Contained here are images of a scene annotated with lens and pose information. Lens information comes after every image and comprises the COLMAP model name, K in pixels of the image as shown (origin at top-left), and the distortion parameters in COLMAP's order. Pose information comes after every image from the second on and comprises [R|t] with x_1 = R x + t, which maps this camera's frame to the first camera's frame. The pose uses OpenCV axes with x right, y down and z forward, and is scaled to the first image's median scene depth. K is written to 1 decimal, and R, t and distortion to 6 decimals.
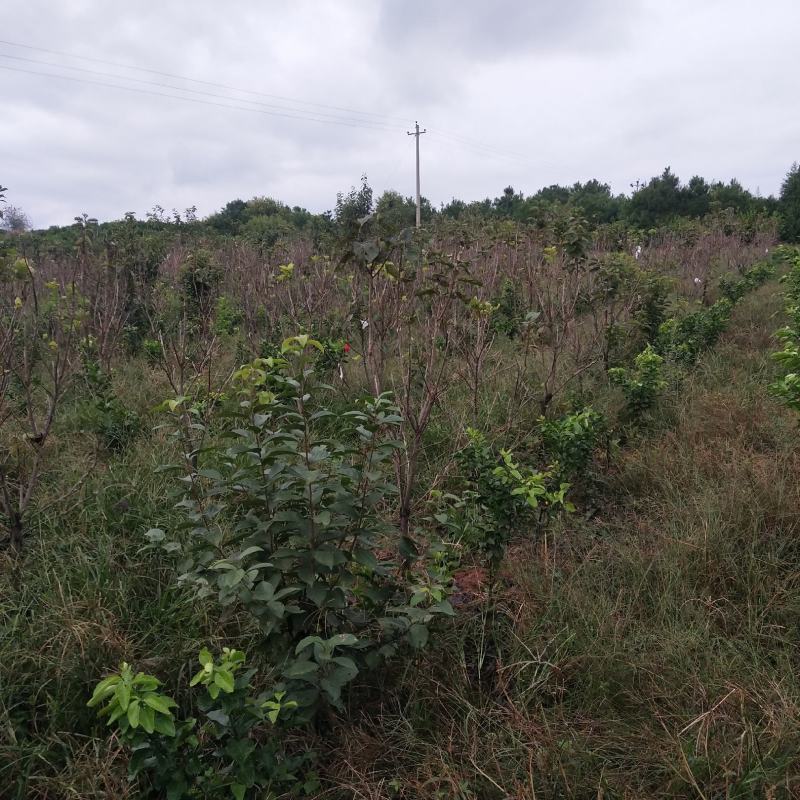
lens RADIAL K [[703.2, 0, 400.0], [0, 703.2, 400.0], [0, 0, 1]] dist [0.013404, -0.018314]
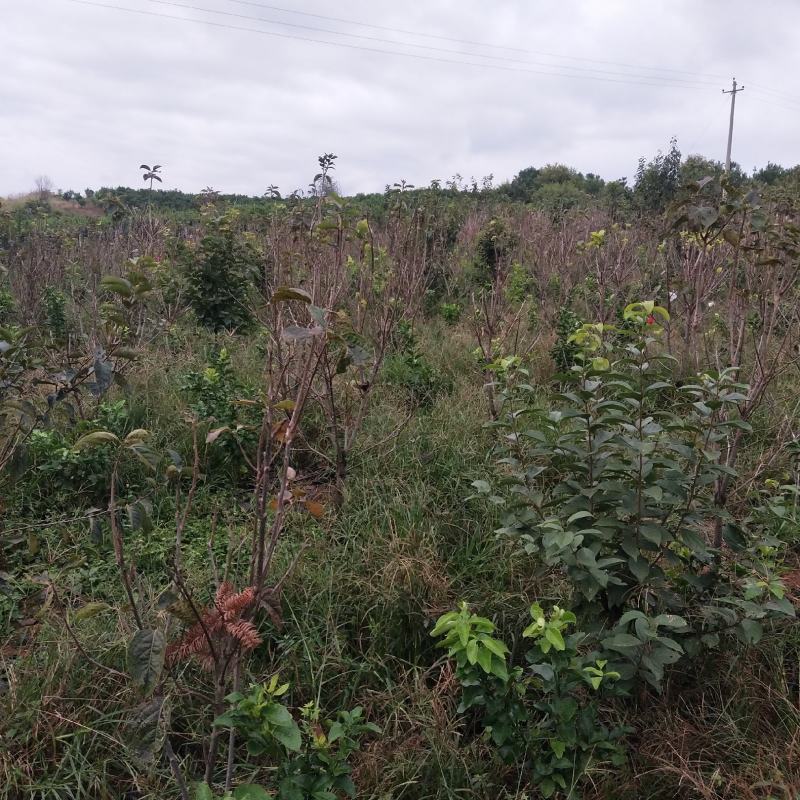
lens RADIAL K [[703.2, 0, 400.0], [0, 703.2, 400.0], [0, 0, 1]] dist [0.013404, -0.018314]
pose [[0.945529, 0.090347, -0.312750, -0.139303], [-0.079289, 0.995699, 0.047925, 0.021882], [0.315735, -0.020517, 0.948625, -0.019412]]
